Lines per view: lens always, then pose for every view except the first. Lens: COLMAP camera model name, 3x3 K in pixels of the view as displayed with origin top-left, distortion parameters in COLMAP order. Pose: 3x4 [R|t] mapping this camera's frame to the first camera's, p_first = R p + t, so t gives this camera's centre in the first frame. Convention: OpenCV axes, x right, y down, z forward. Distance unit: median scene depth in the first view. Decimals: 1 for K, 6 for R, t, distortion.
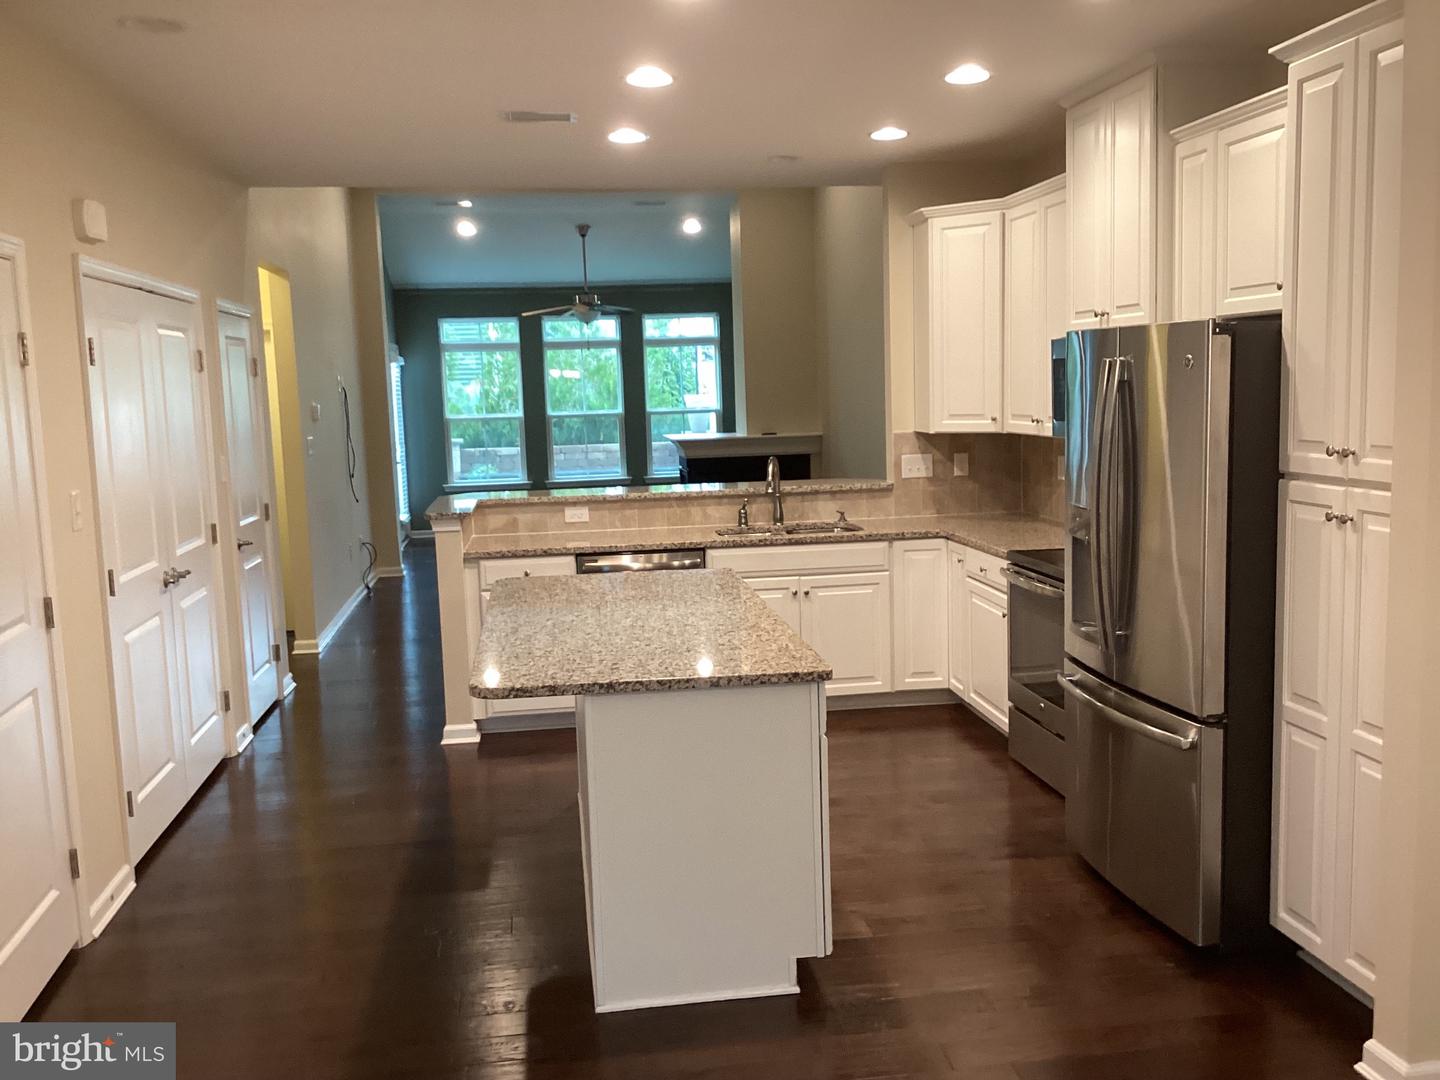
lens RADIAL K [[1303.2, 0, 716.6], [0, 1303.2, 539.9], [0, 0, 1]] dist [0.051718, -0.041712]
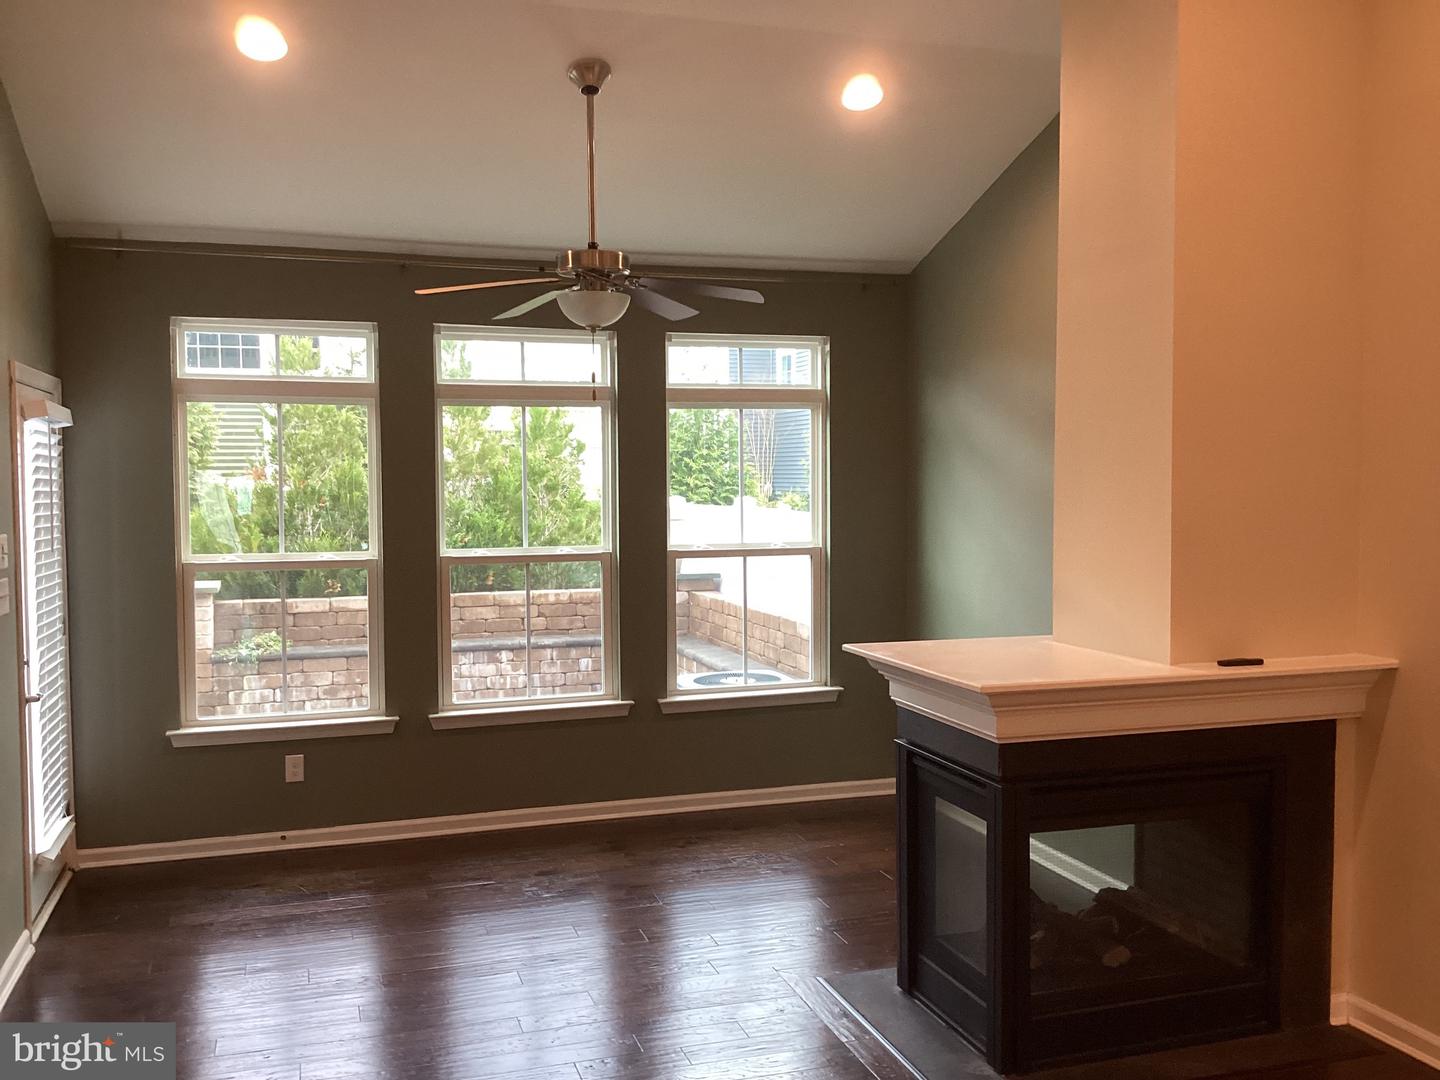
lens RADIAL K [[1303.2, 0, 724.2], [0, 1303.2, 540.1], [0, 0, 1]] dist [0.051718, -0.041712]
pose [[0.983413, 0.014527, 0.180797, -0.247088], [-0.001375, 0.997356, -0.072659, -0.150775], [-0.181374, 0.071206, 0.980833, 1.216466]]
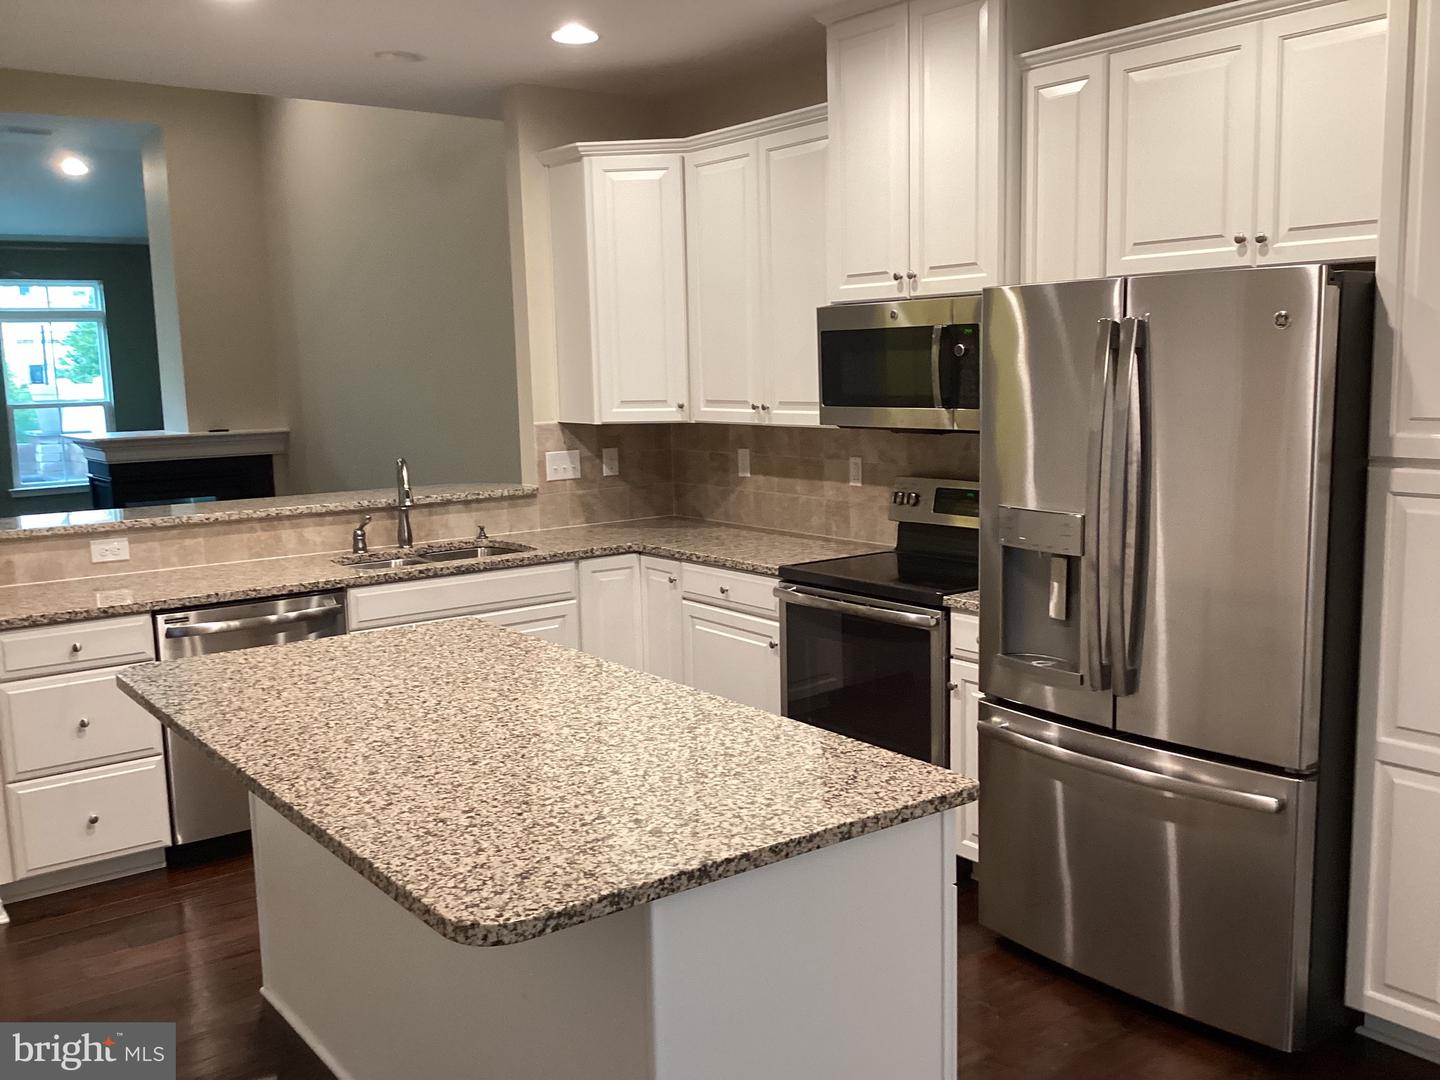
lens RADIAL K [[1303.2, 0, 723.4], [0, 1303.2, 543.6], [0, 0, 1]] dist [0.051718, -0.041712]
pose [[0.867500, -0.055918, 0.494284, -0.167214], [0.053730, 0.998381, 0.018646, -0.018194], [-0.494527, 0.010383, 0.869100, 0.252467]]
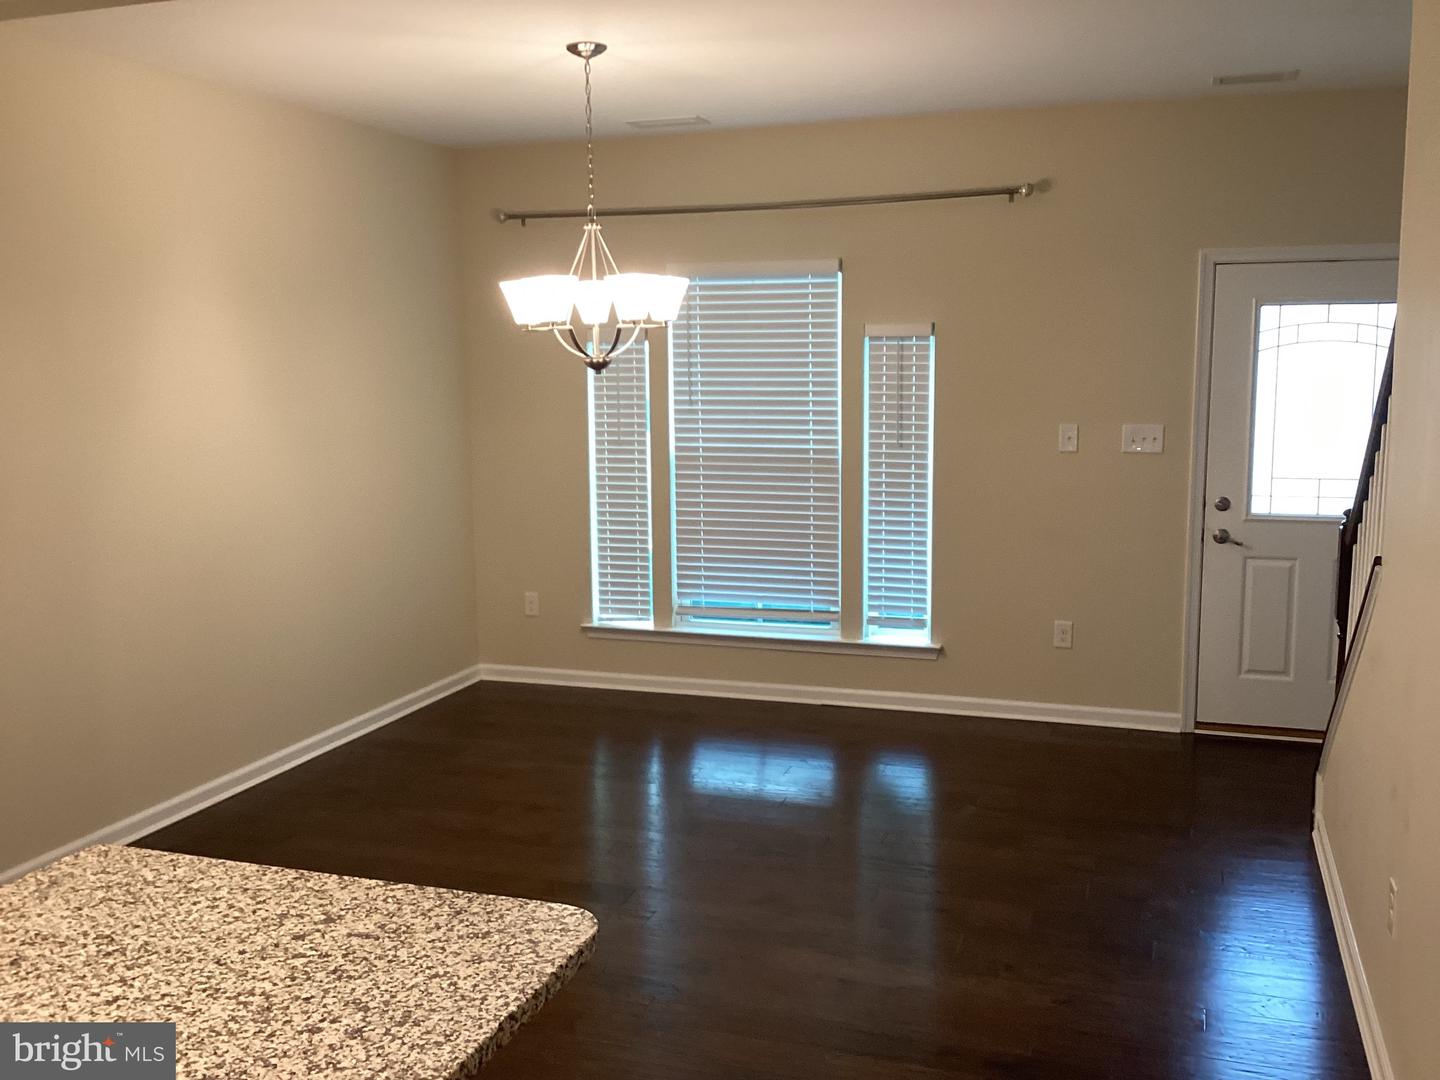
lens RADIAL K [[1303.2, 0, 721.5], [0, 1303.2, 540.2], [0, 0, 1]] dist [0.051718, -0.041712]
pose [[-0.886702, -0.029161, 0.461421, -0.241139], [0.088268, 0.968975, 0.230860, -0.085621], [-0.453837, 0.245432, -0.856618, 0.703789]]
